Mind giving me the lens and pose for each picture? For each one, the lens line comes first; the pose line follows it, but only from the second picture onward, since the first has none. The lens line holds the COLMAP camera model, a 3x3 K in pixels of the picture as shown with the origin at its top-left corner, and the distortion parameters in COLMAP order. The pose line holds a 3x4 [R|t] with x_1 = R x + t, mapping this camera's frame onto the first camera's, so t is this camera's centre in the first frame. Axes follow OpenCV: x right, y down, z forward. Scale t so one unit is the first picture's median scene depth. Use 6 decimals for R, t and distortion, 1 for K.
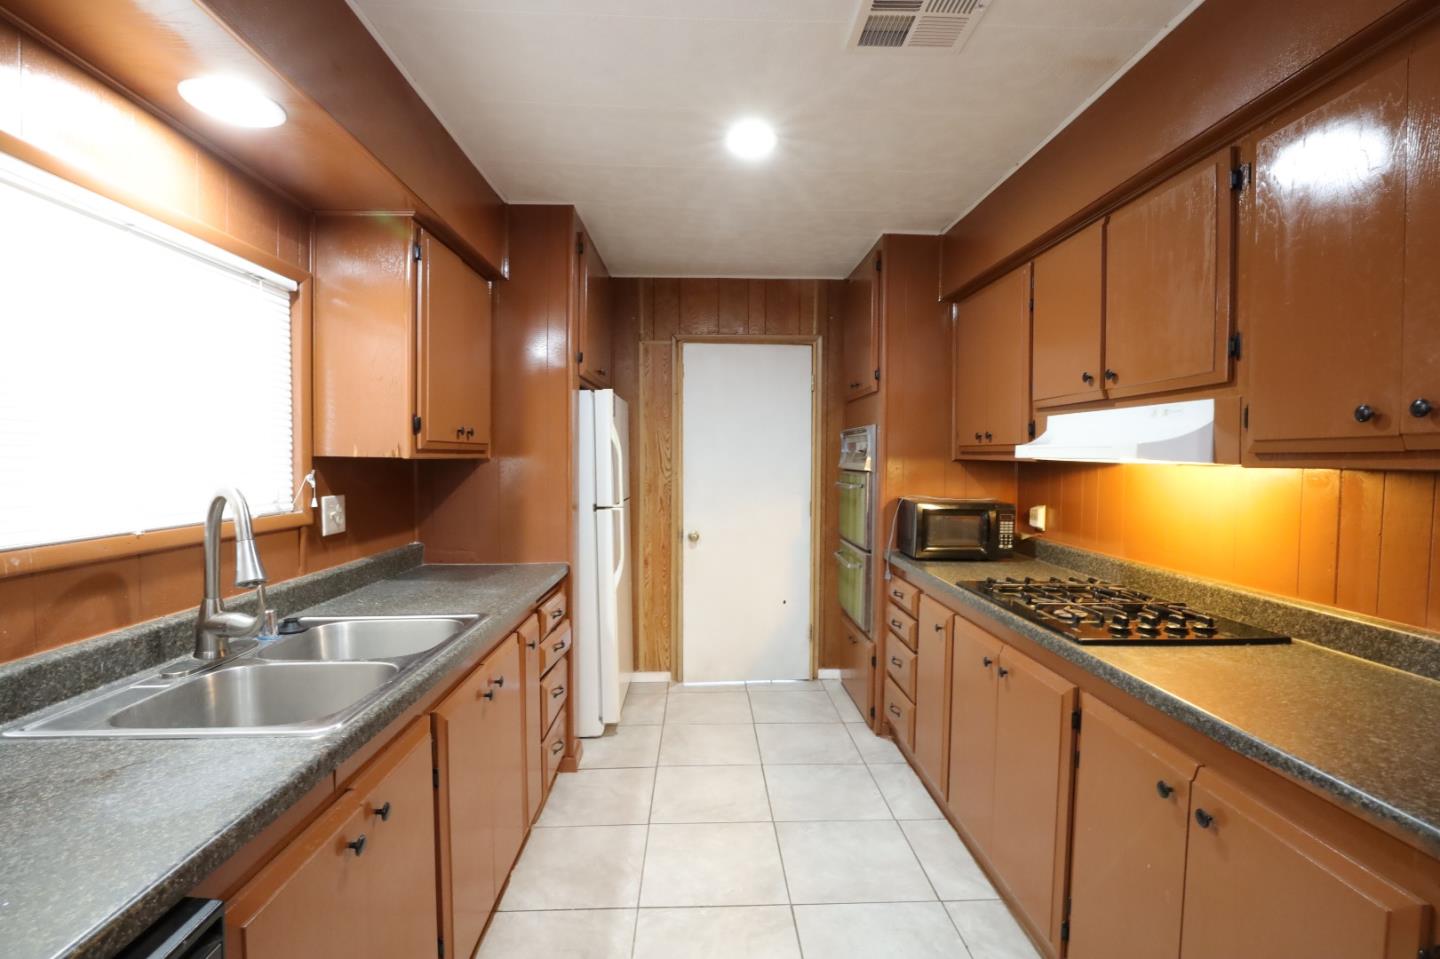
lens RADIAL K [[632.3, 0, 721.7], [0, 632.3, 476.8], [0, 0, 1]] dist [-0.004091, 0.000017]
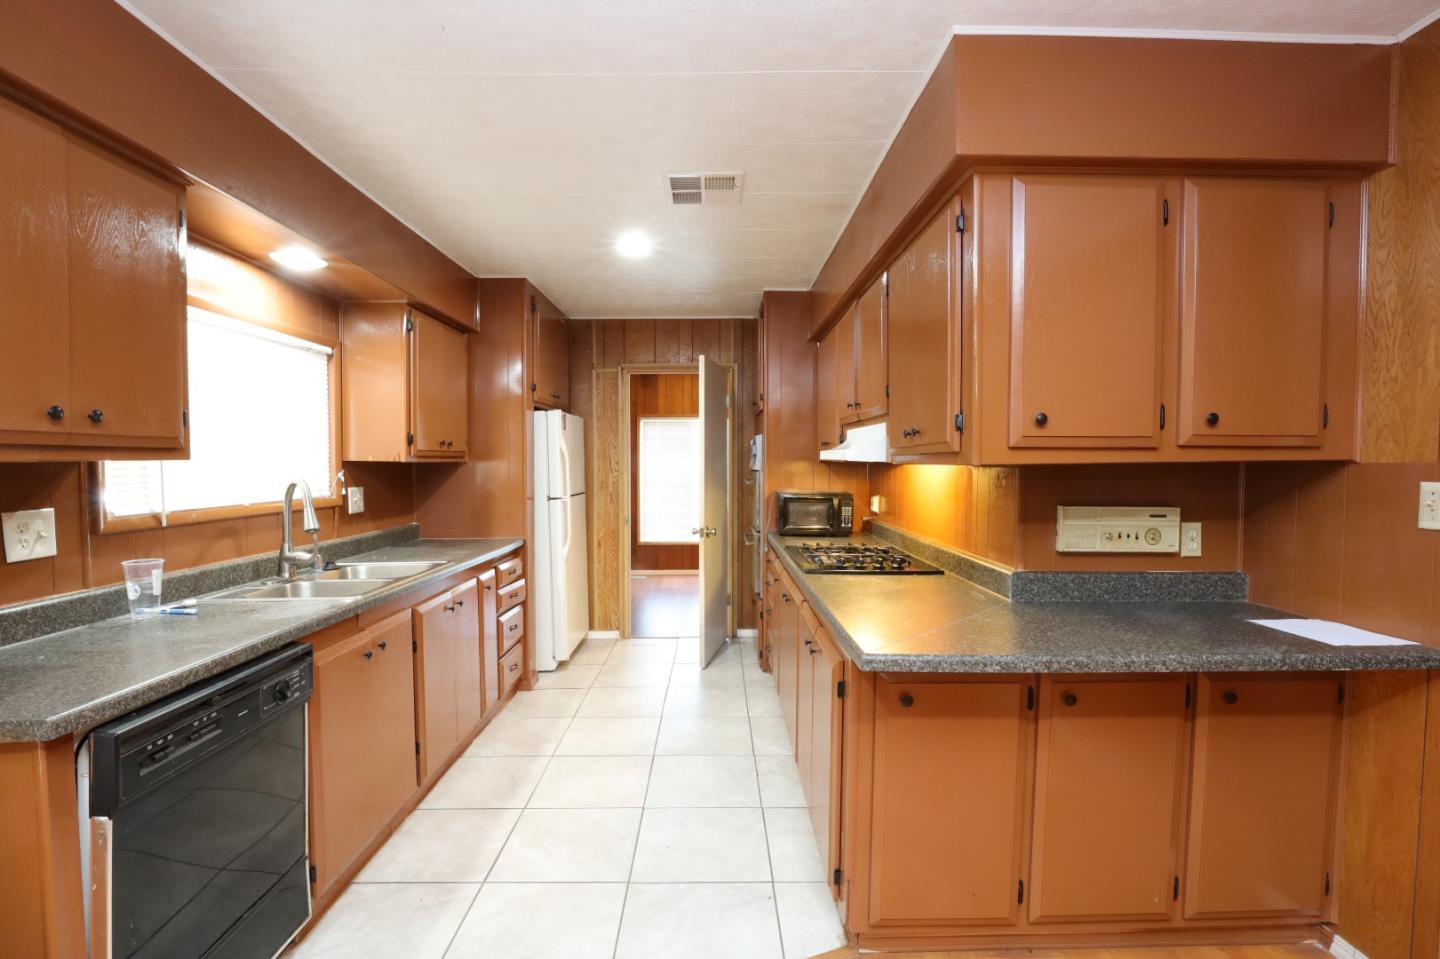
lens RADIAL K [[634.6, 0, 720.0], [0, 634.6, 479.5], [0, 0, 1]] dist [0.001304, -0.000031]
pose [[0.999584, -0.004458, -0.028507, 0.277170], [0.004427, 0.999990, -0.001167, 0.016258], [0.028512, 0.001040, 0.999593, -0.456930]]
